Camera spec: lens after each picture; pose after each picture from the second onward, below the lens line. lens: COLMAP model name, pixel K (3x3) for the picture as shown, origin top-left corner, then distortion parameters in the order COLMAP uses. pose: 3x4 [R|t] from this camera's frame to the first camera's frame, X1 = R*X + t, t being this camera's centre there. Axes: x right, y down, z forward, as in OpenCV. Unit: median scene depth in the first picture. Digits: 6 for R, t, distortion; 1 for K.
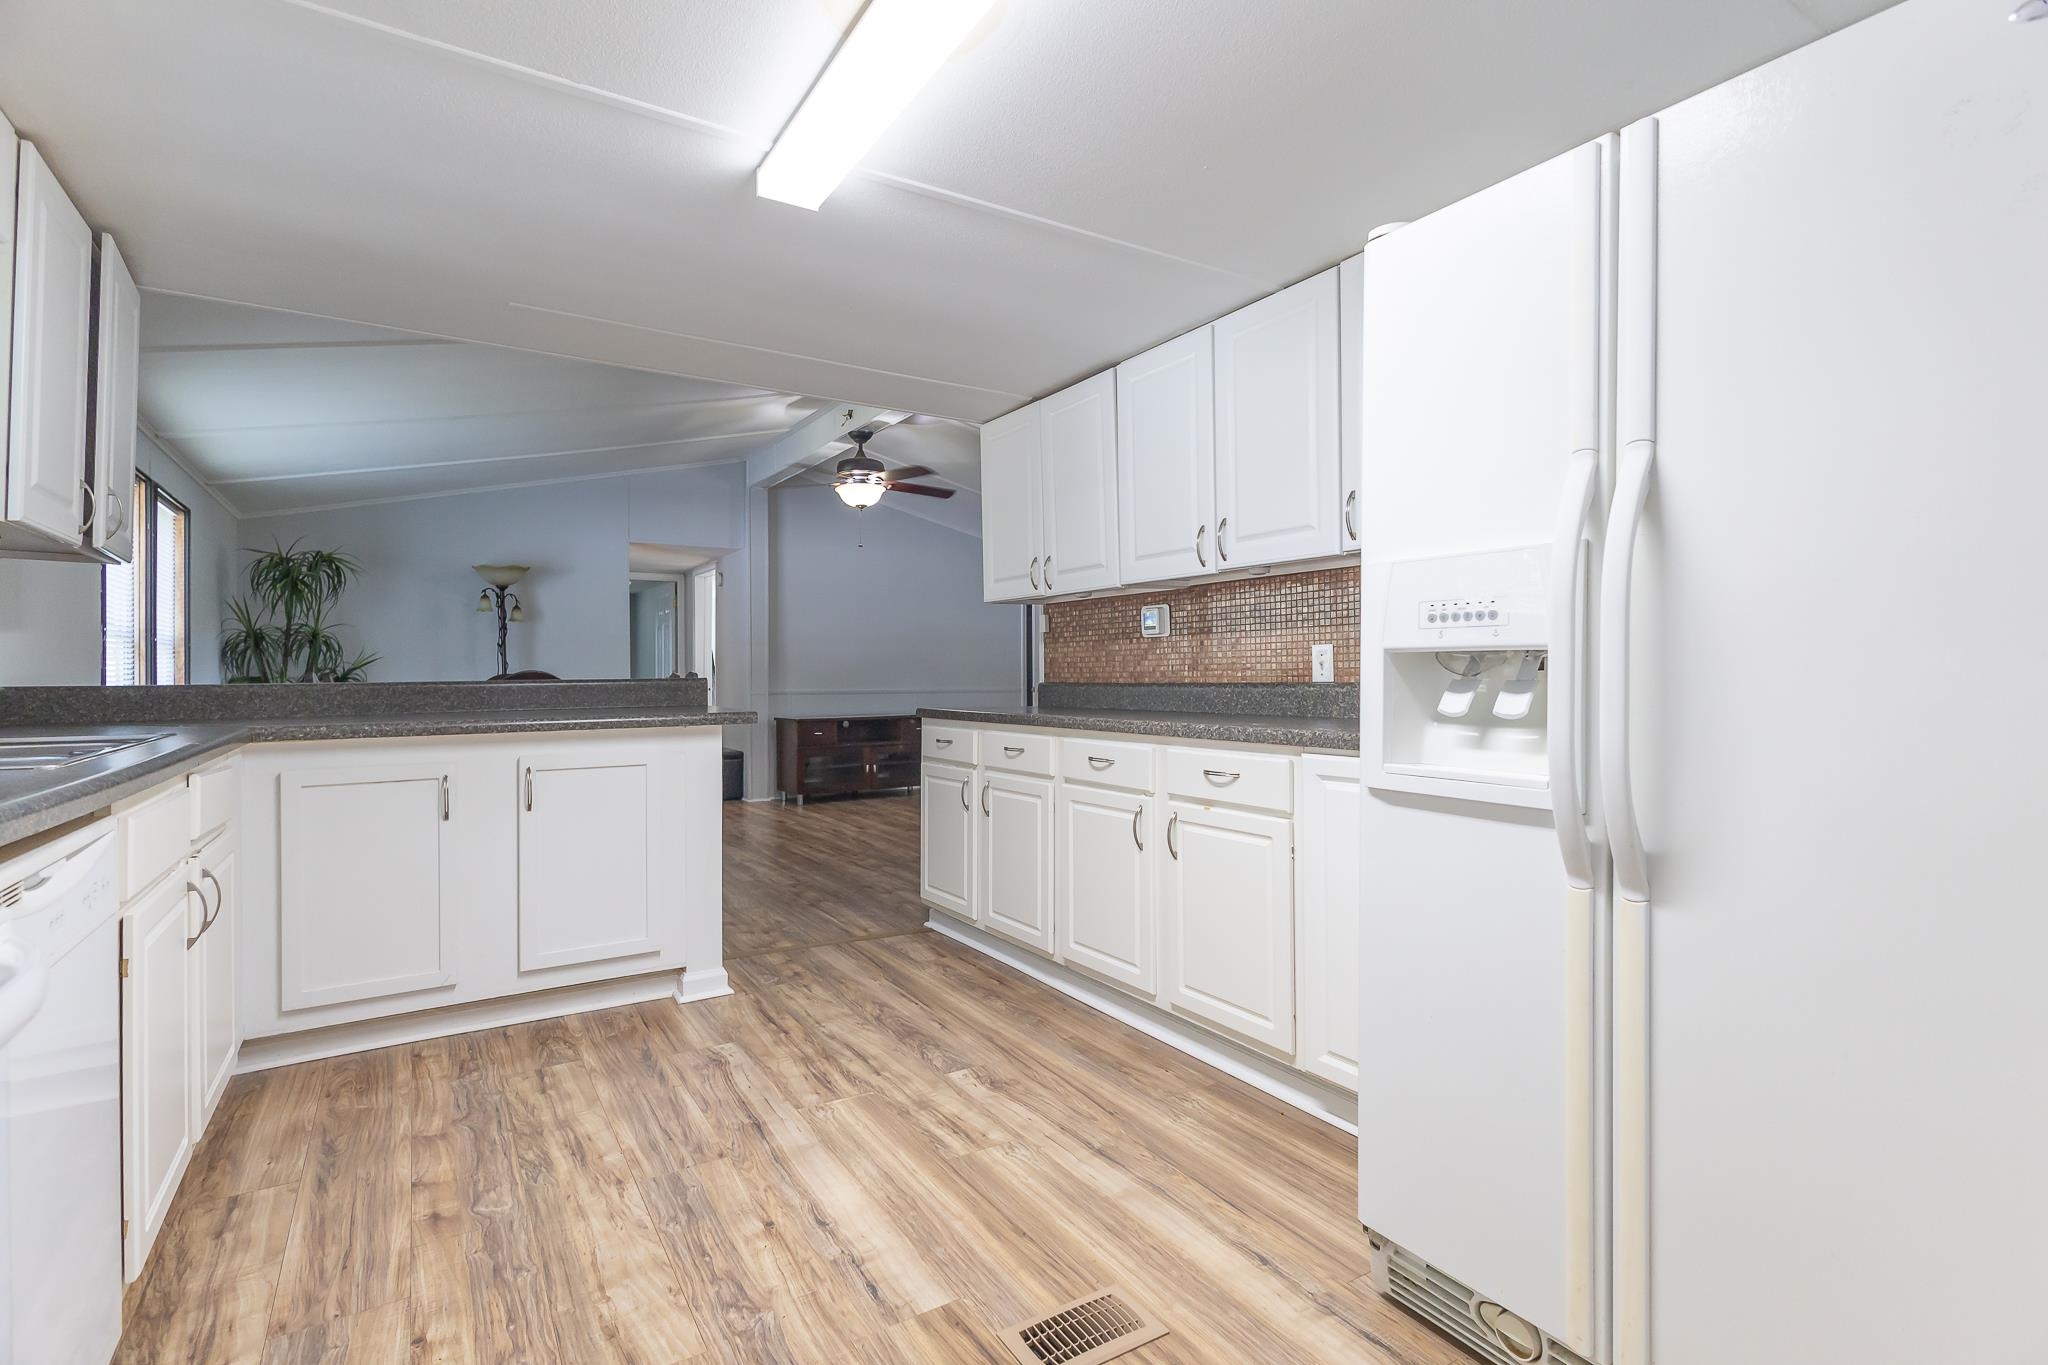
lens RADIAL K [[953.3, 0, 1024.0], [0, 953.3, 682.5], [0, 0, 1]] dist [0.000706, 0.000329]
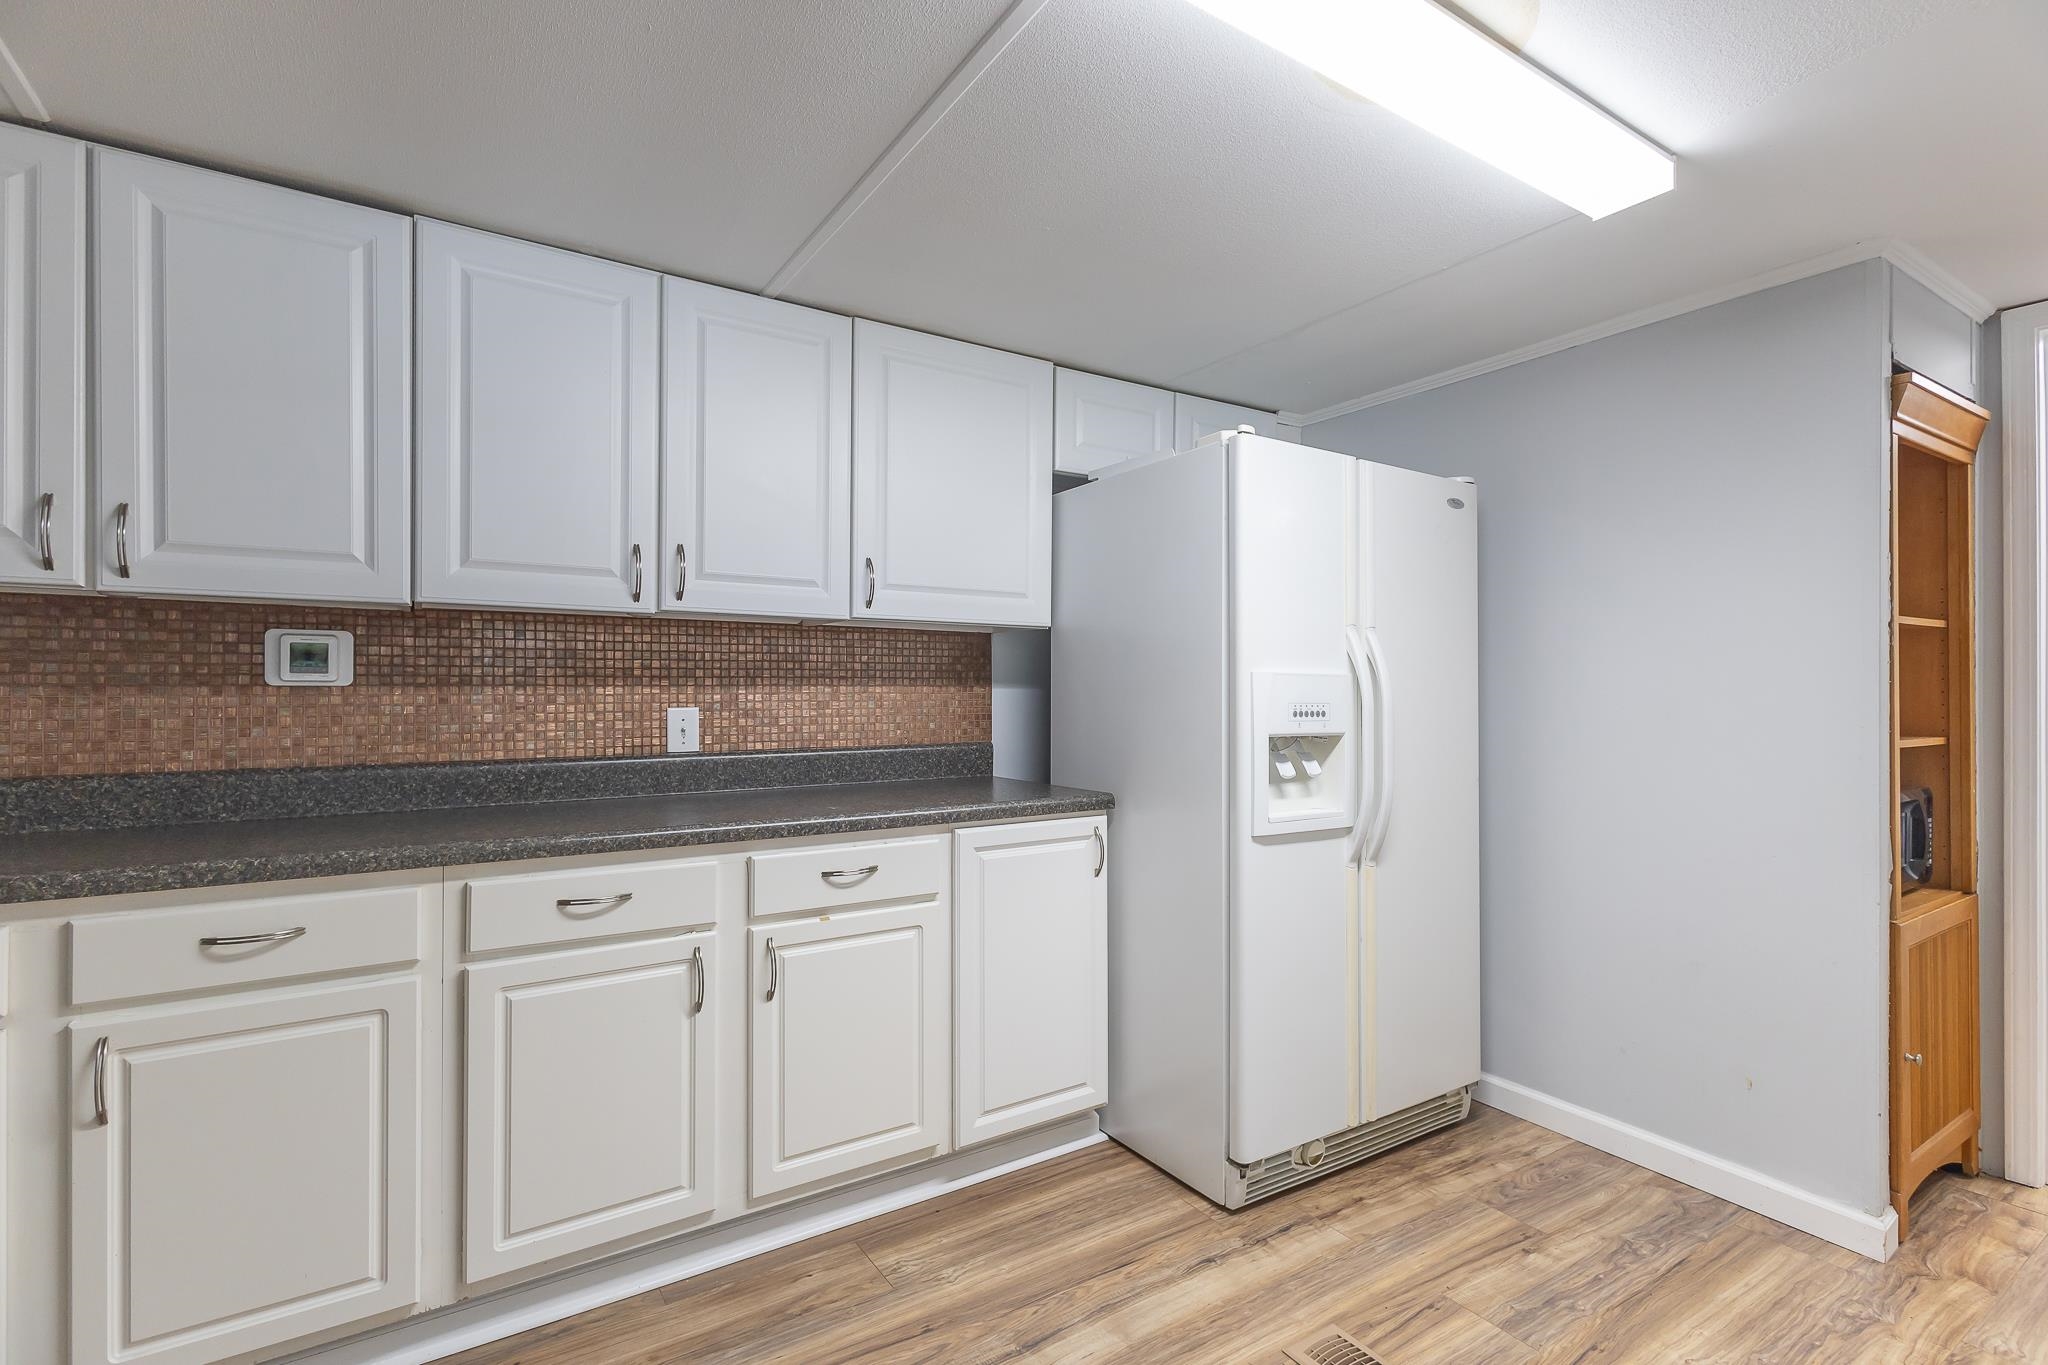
lens RADIAL K [[925.2, 0, 1013.7], [0, 925.2, 696.0], [0, 0, 1]] dist [0.000838, 0.000311]
pose [[0.000601, 0.002321, 0.999997, -0.634384], [0.005463, 0.999982, -0.002324, -0.058520], [-0.999985, 0.005464, 0.000589, 0.890094]]
